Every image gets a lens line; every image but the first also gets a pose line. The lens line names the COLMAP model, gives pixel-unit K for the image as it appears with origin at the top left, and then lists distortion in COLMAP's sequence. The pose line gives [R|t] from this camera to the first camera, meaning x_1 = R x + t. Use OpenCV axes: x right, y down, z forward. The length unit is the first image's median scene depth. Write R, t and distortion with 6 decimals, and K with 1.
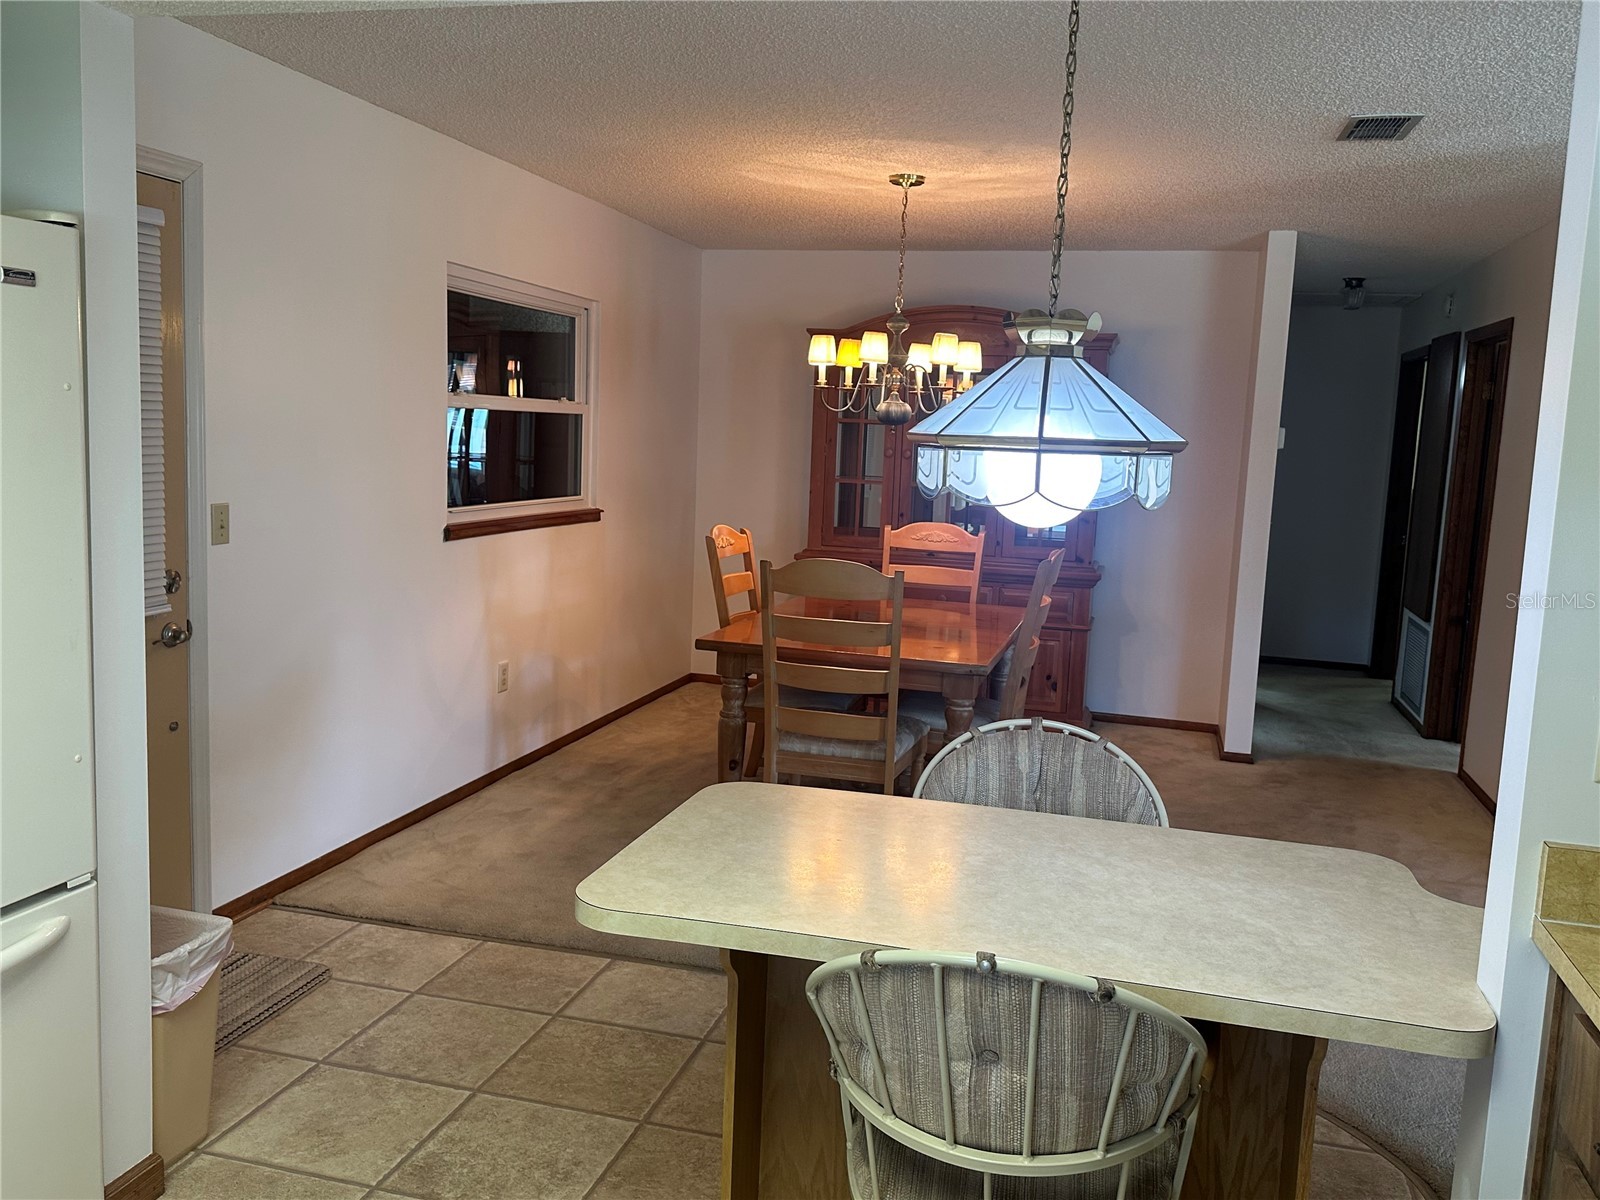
lens RADIAL K [[1290.4, 0, 804.1], [0, 1290.4, 591.8], [0, 0, 1]] dist [0.180618, -0.362599]
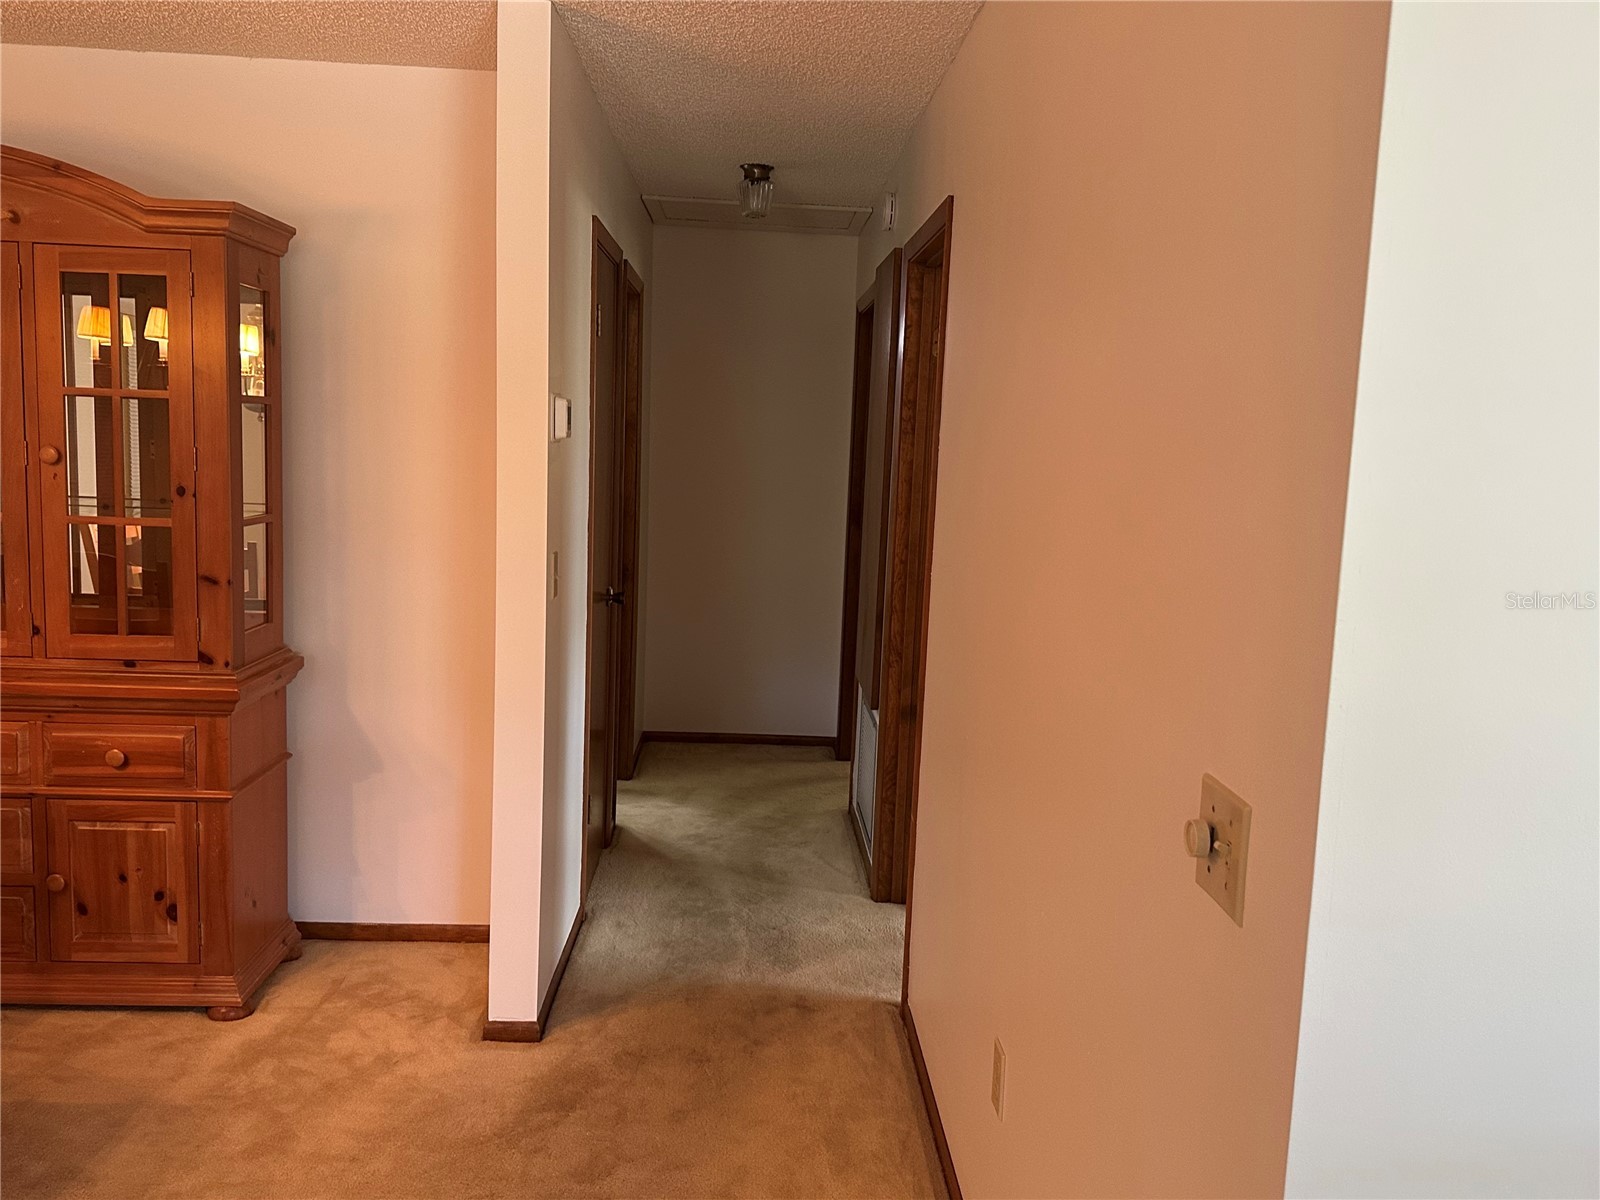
lens RADIAL K [[1290.4, 0, 804.1], [0, 1290.4, 591.8], [0, 0, 1]] dist [0.180618, -0.362599]
pose [[0.955147, -0.039228, 0.293524, 0.278187], [0.035928, 0.999216, 0.016629, -0.049293], [-0.293946, -0.005338, 0.955807, 0.443420]]
